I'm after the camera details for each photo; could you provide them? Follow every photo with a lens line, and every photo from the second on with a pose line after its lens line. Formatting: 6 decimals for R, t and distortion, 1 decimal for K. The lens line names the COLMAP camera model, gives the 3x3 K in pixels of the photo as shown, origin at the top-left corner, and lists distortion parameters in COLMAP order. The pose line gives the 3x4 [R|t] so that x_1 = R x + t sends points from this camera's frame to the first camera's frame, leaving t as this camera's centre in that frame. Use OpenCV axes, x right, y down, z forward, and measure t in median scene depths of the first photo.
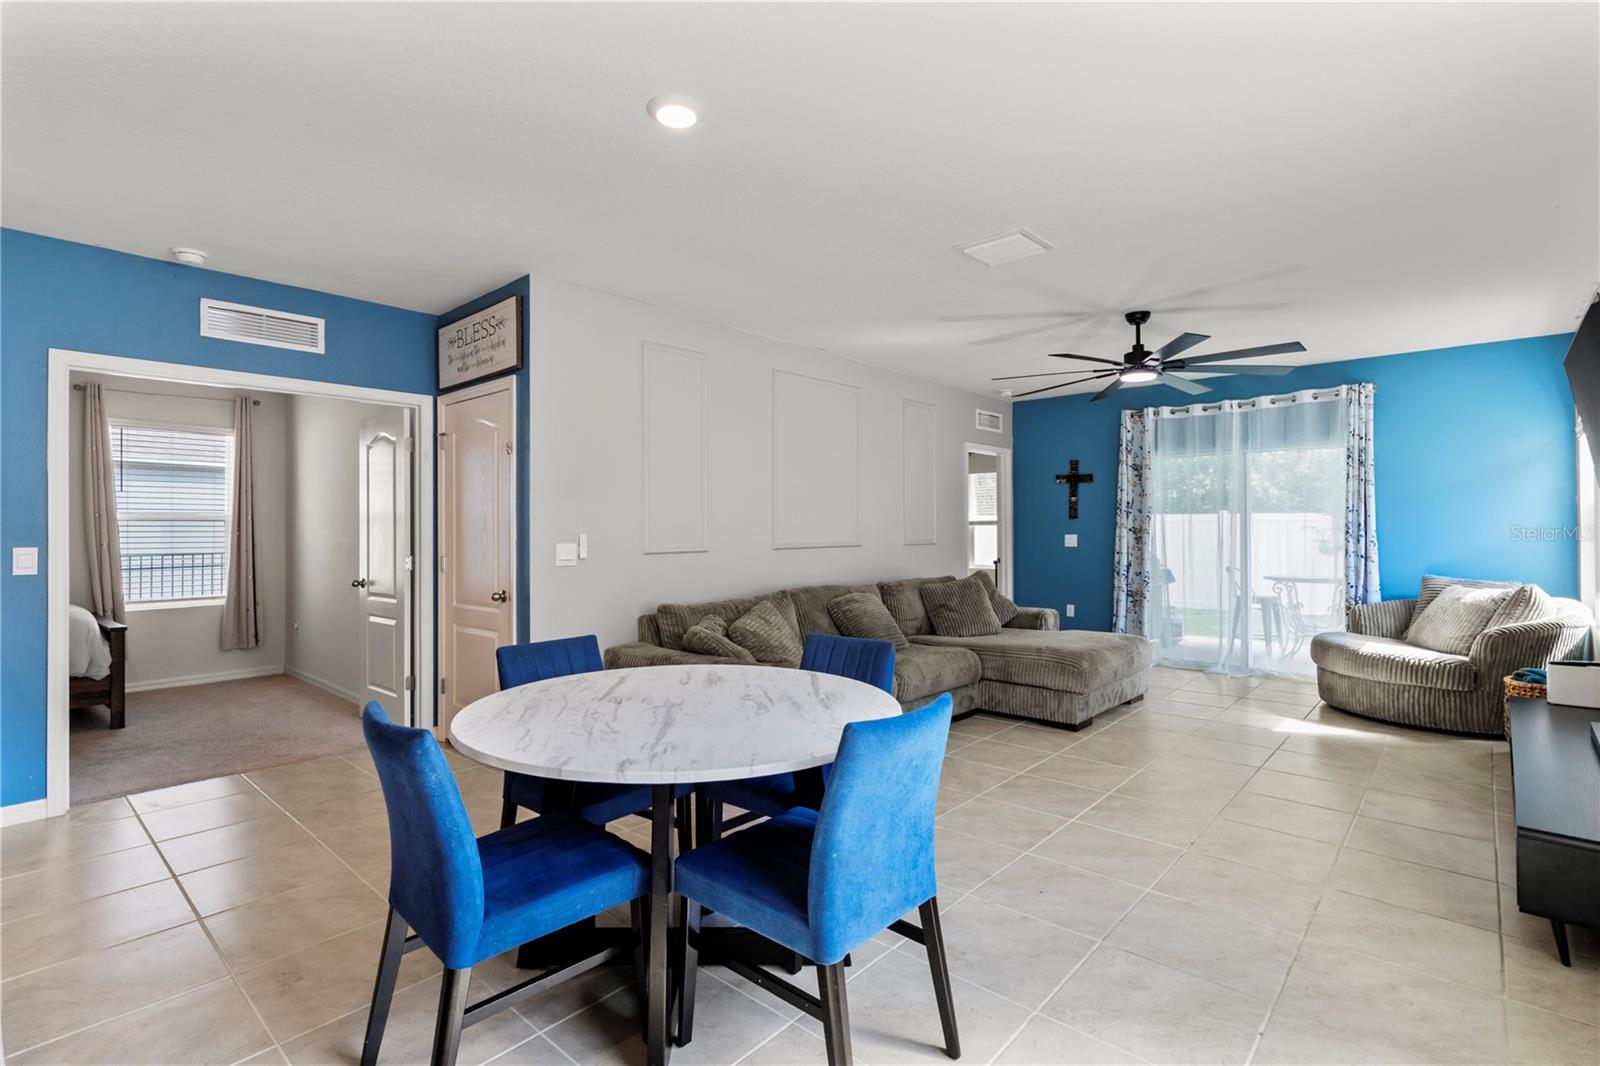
lens RADIAL K [[729.6, 0, 816.0], [0, 729.6, 516.4], [0, 0, 1]] dist [0.008725, -0.001522]
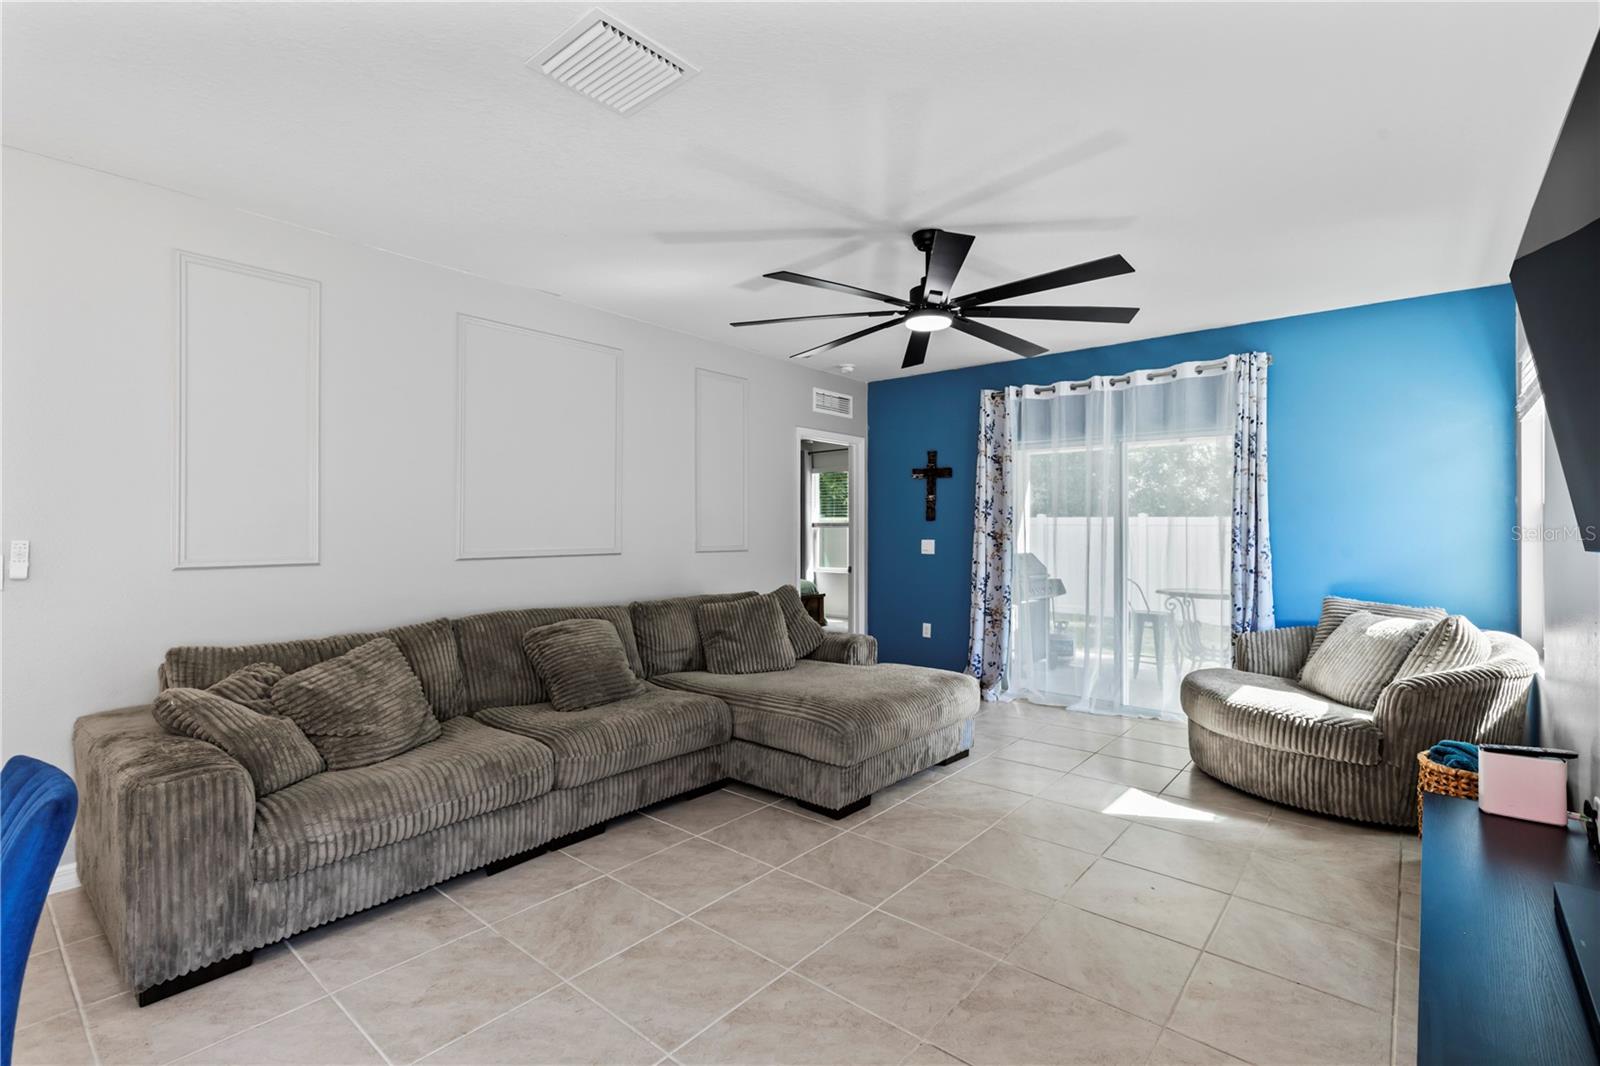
lens RADIAL K [[729.6, 0, 792.2], [0, 729.6, 518.1], [0, 0, 1]] dist [0.008725, -0.001522]
pose [[0.999382, 0.007750, 0.034300, 0.245292], [-0.007814, 0.999968, 0.001720, -0.000100], [-0.034286, -0.001987, 0.999410, 0.251072]]
